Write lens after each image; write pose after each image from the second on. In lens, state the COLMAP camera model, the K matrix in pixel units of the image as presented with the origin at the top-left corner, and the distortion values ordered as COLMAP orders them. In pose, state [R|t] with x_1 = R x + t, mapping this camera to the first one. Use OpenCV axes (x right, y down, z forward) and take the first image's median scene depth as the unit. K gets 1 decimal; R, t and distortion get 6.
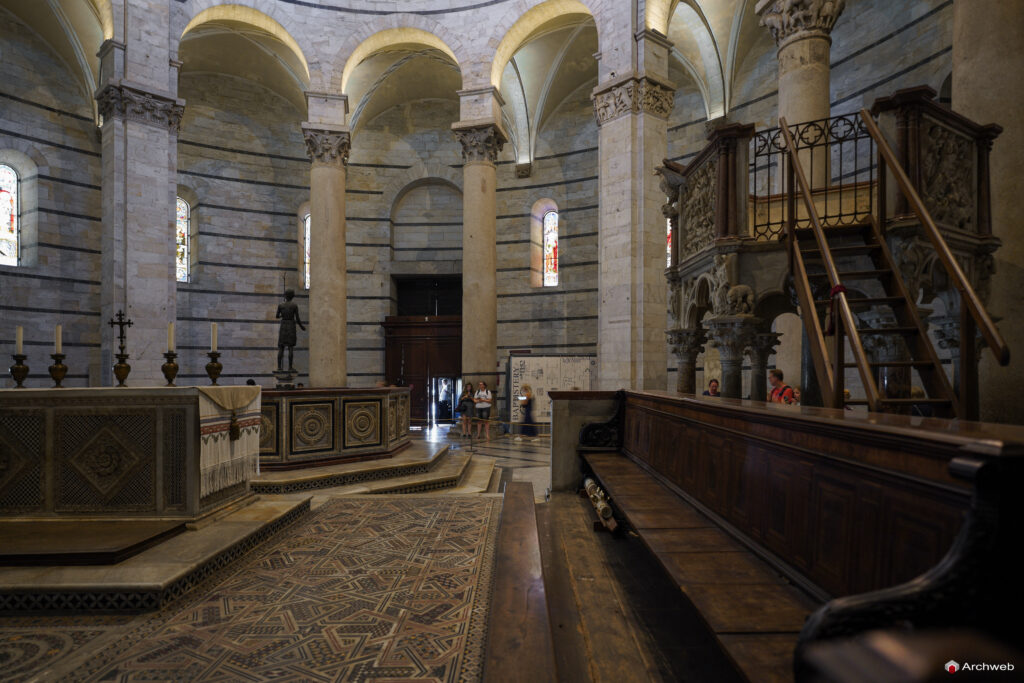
lens RADIAL K [[562.1, 0, 514.1], [0, 562.1, 348.7], [0, 0, 1]] dist [-0.002997, 0.001858]
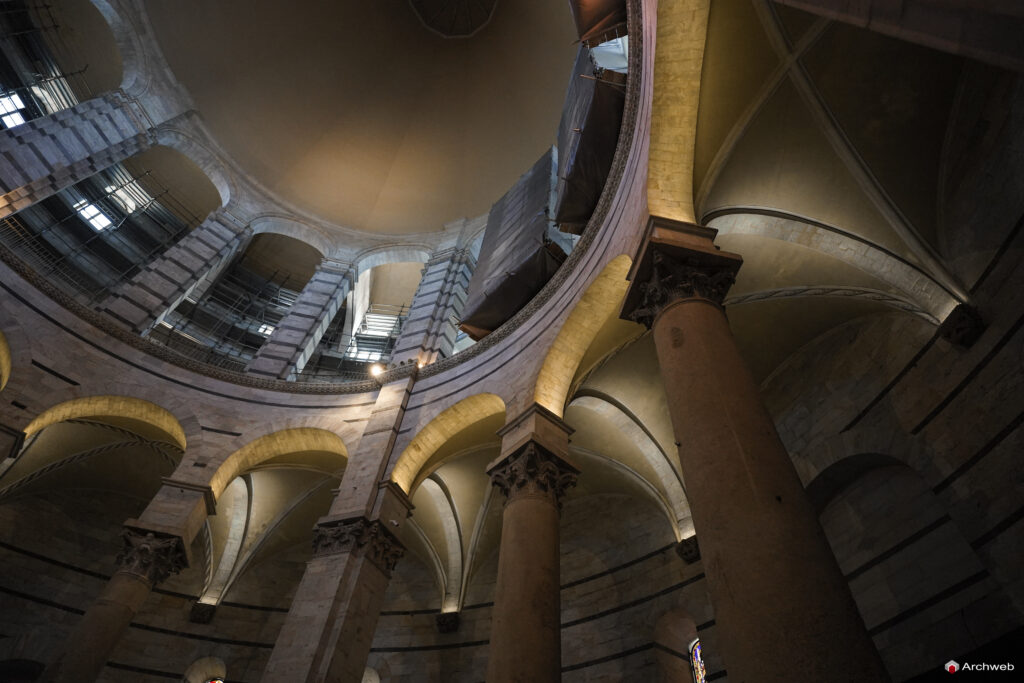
lens RADIAL K [[562.1, 0, 518.7], [0, 562.1, 339.6], [0, 0, 1]] dist [-0.002997, 0.001858]
pose [[0.447659, -0.704206, -0.551085, 0.106006], [-0.032142, 0.603215, -0.796930, 0.045799], [0.893627, 0.374466, 0.247400, 0.649885]]
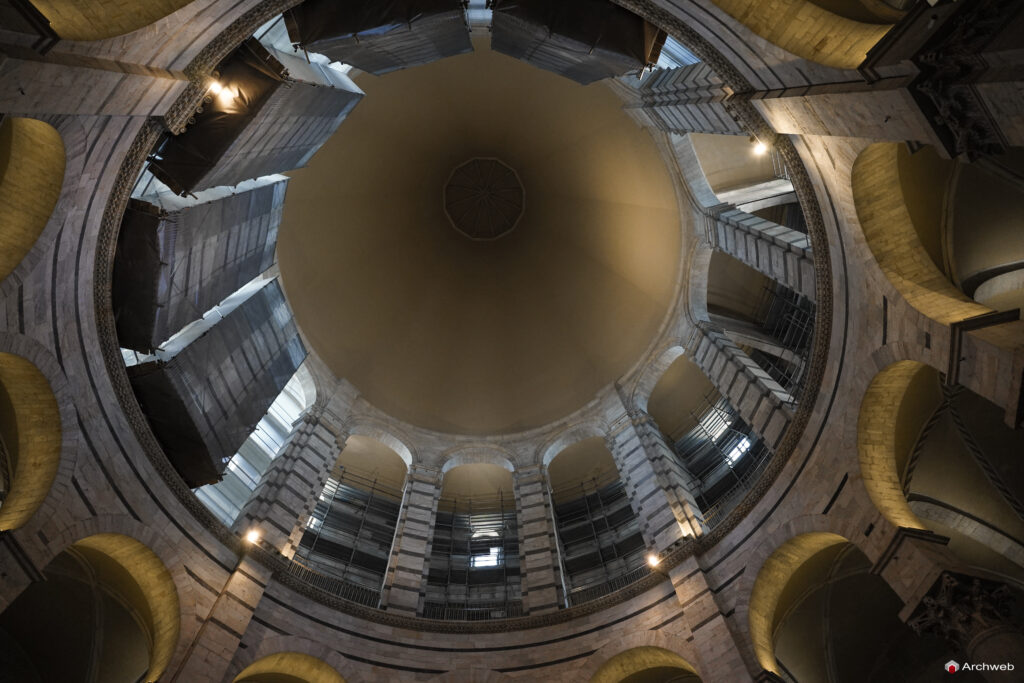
lens RADIAL K [[562.1, 0, 520.1], [0, 562.1, 335.3], [0, 0, 1]] dist [-0.002997, 0.001858]
pose [[-0.998237, -0.020543, -0.055685, -0.184801], [0.046004, 0.325000, -0.944595, 0.049069], [0.037503, -0.945491, -0.323481, 0.680449]]
